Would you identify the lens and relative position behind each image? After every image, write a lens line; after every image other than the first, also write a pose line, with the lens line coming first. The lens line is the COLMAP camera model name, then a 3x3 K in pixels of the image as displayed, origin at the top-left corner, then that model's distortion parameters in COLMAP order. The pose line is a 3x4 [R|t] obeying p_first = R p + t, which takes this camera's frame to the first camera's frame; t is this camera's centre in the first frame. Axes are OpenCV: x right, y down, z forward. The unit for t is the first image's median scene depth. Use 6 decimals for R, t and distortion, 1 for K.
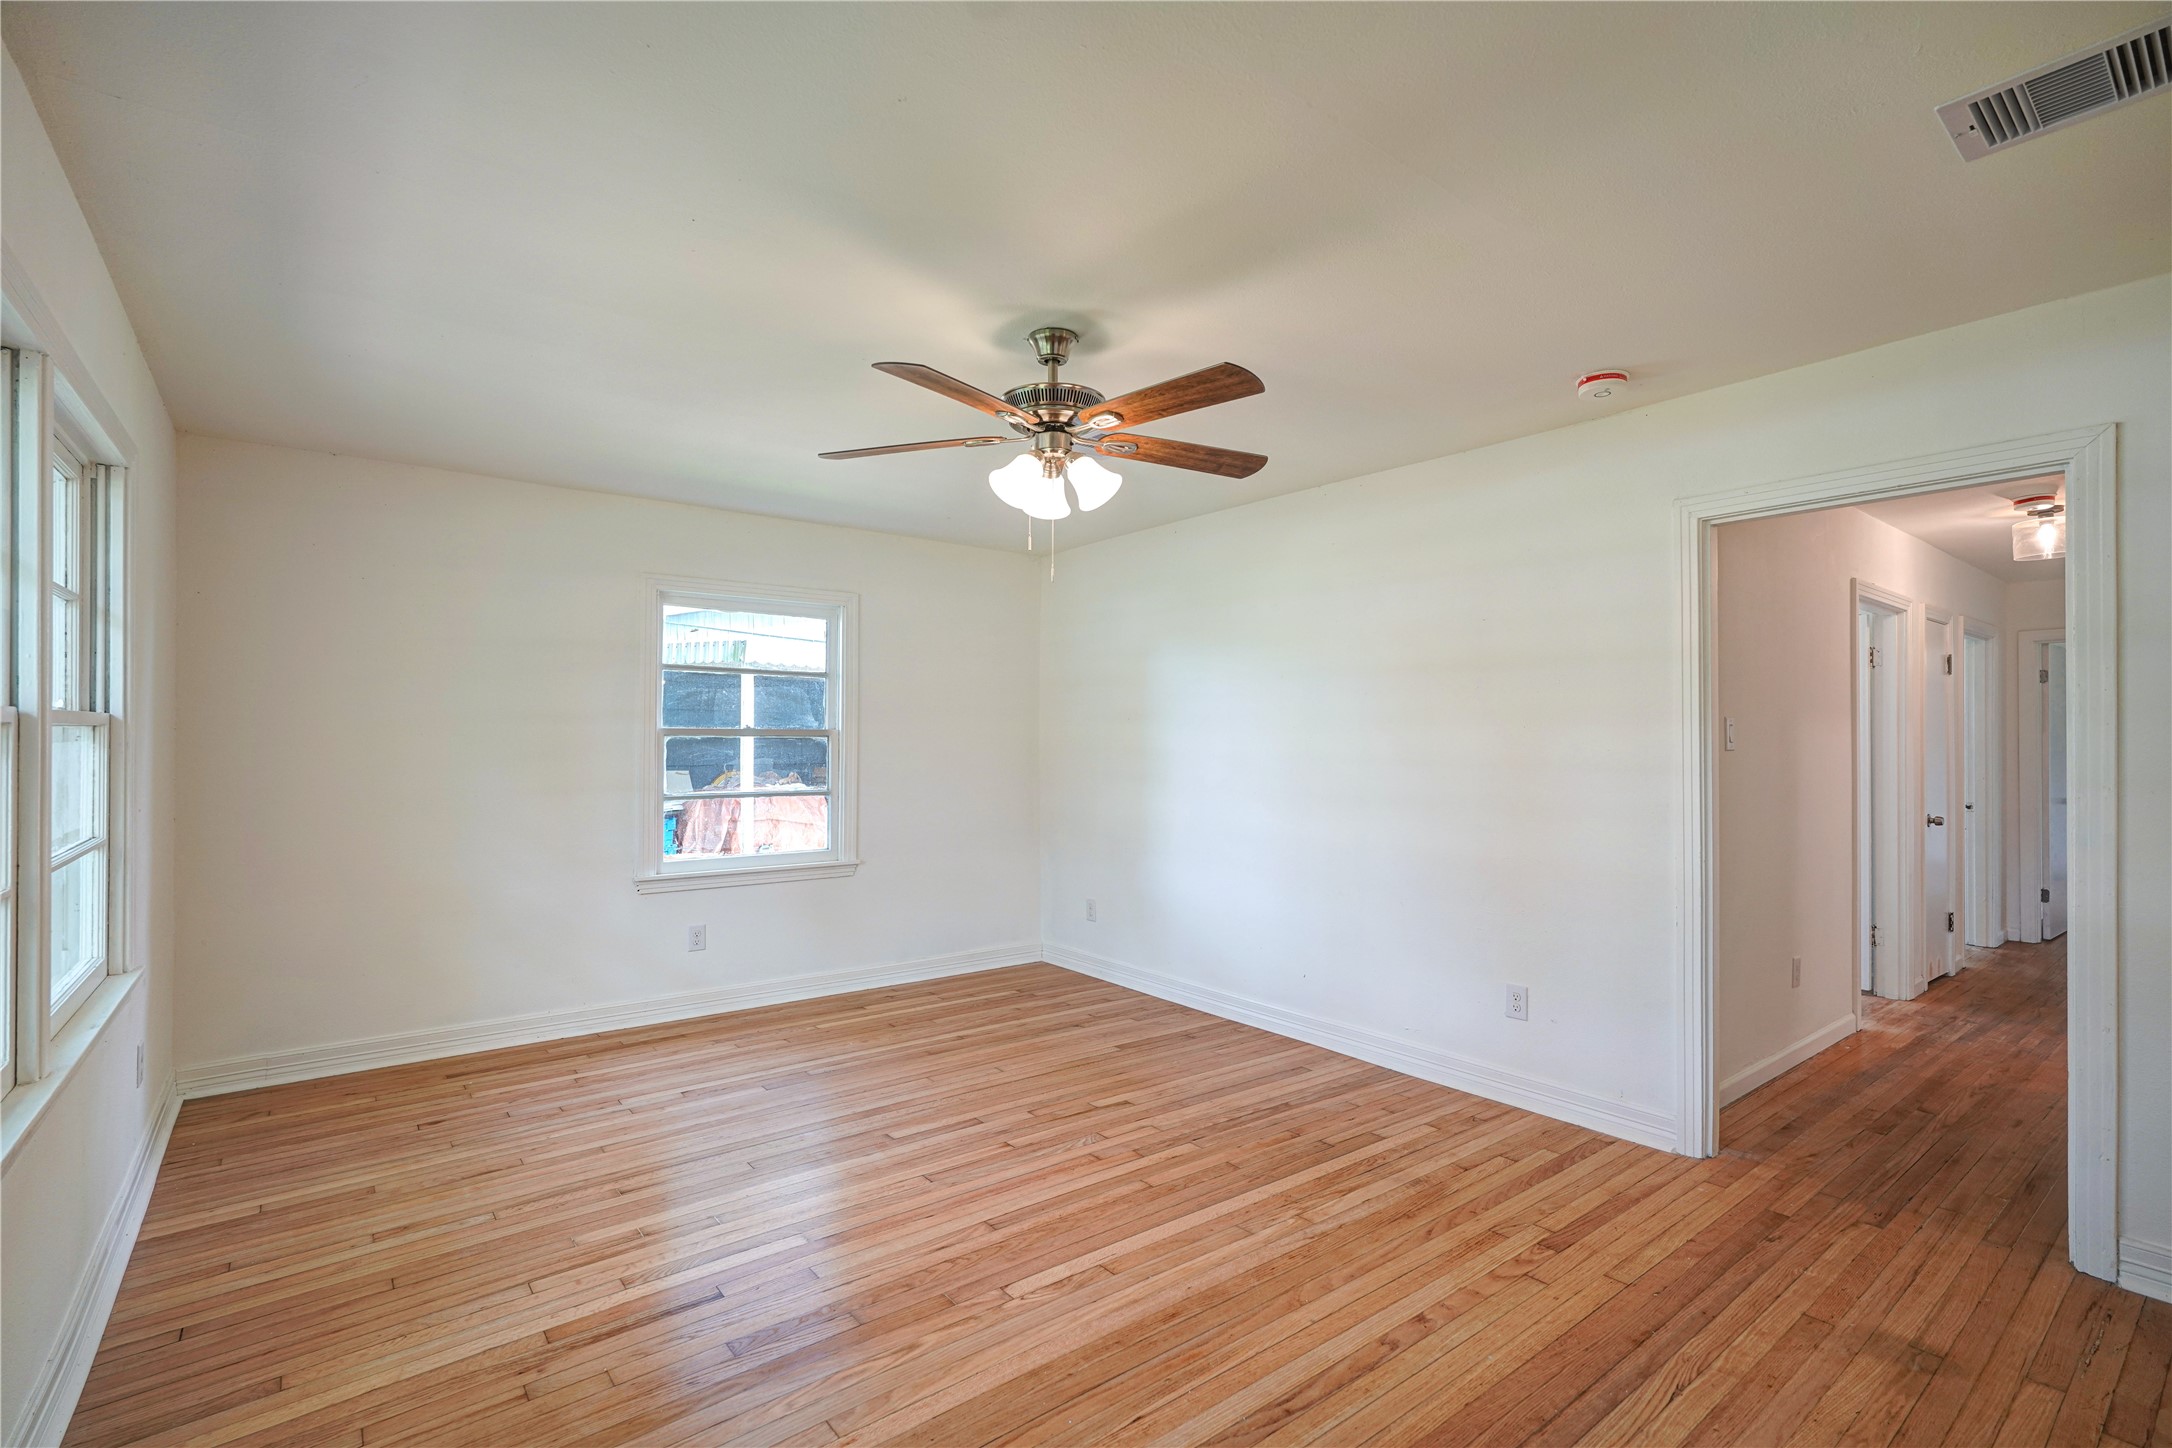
lens RADIAL K [[993.7, 0, 1053.0], [0, 993.7, 727.7], [0, 0, 1]] dist [-0.024554, 0.017700]
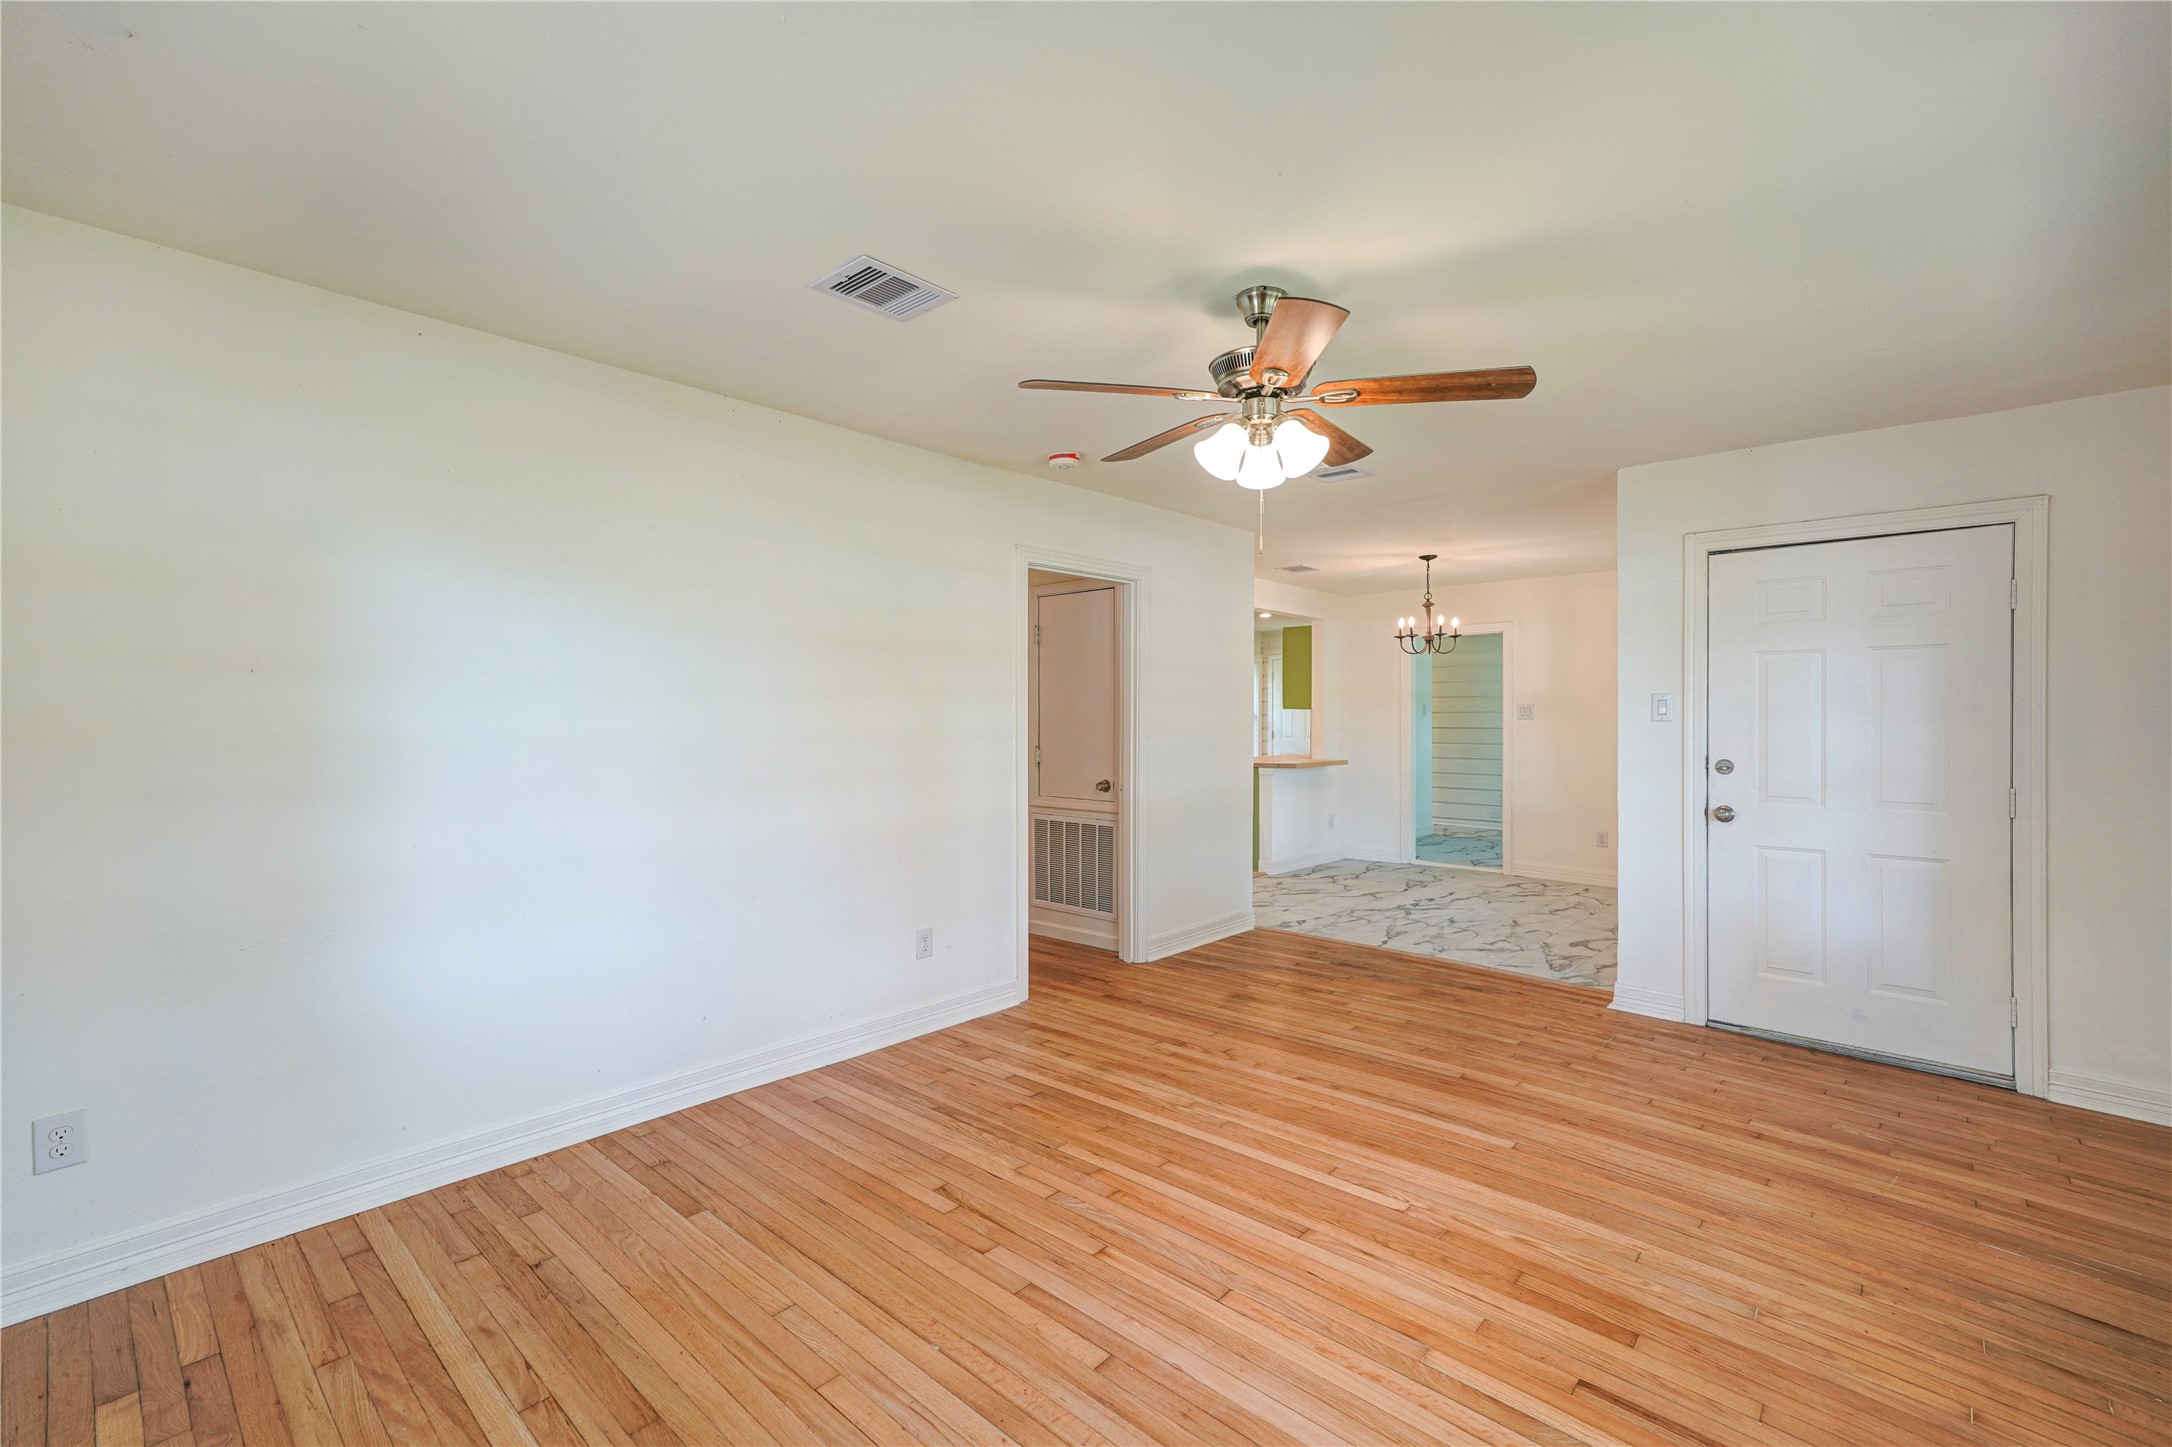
lens RADIAL K [[955.5, 0, 1086.3], [0, 955.5, 734.6], [0, 0, 1]] dist [0.001337, 0.014603]
pose [[-0.196854, -0.023586, 0.980149, -0.781832], [-0.014456, 0.999672, 0.021153, -0.006736], [-0.980326, -0.010005, -0.197131, 1.167896]]
